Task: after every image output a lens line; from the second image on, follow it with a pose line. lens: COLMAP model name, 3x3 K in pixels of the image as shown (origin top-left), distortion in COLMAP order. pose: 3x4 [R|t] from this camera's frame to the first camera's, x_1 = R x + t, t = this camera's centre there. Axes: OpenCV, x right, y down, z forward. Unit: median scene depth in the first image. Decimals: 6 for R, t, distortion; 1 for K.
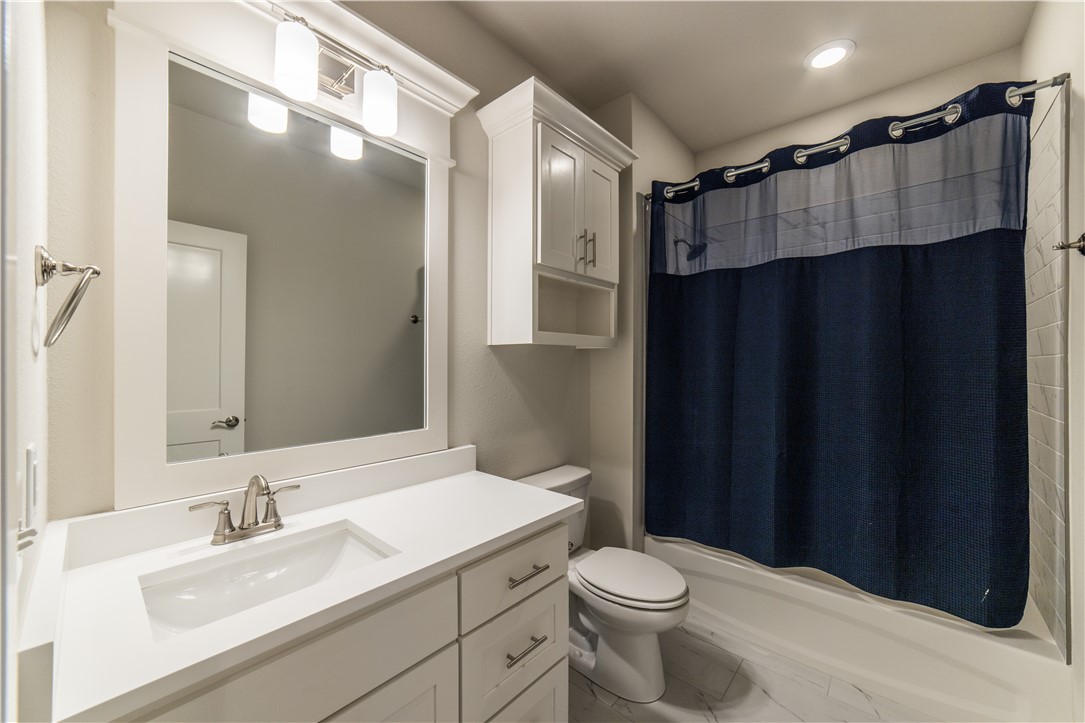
lens RADIAL K [[415.0, 0, 542.3], [0, 415.0, 361.9], [0, 0, 1]] dist [-0.023409, 0.009416]
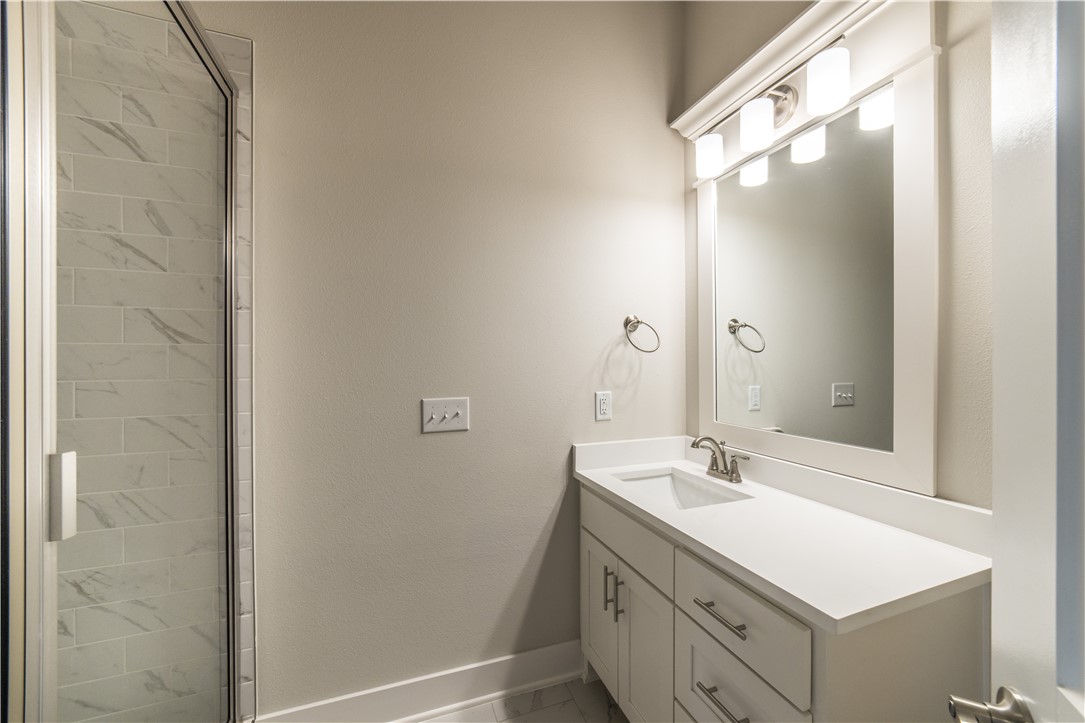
lens RADIAL K [[415.0, 0, 542.3], [0, 415.0, 361.9], [0, 0, 1]] dist [-0.023409, 0.009416]
pose [[-0.465202, -0.001550, -0.885203, 0.887422], [0.004354, 0.999982, -0.004039, 0.004084], [0.885194, -0.005733, -0.465187, 1.093012]]
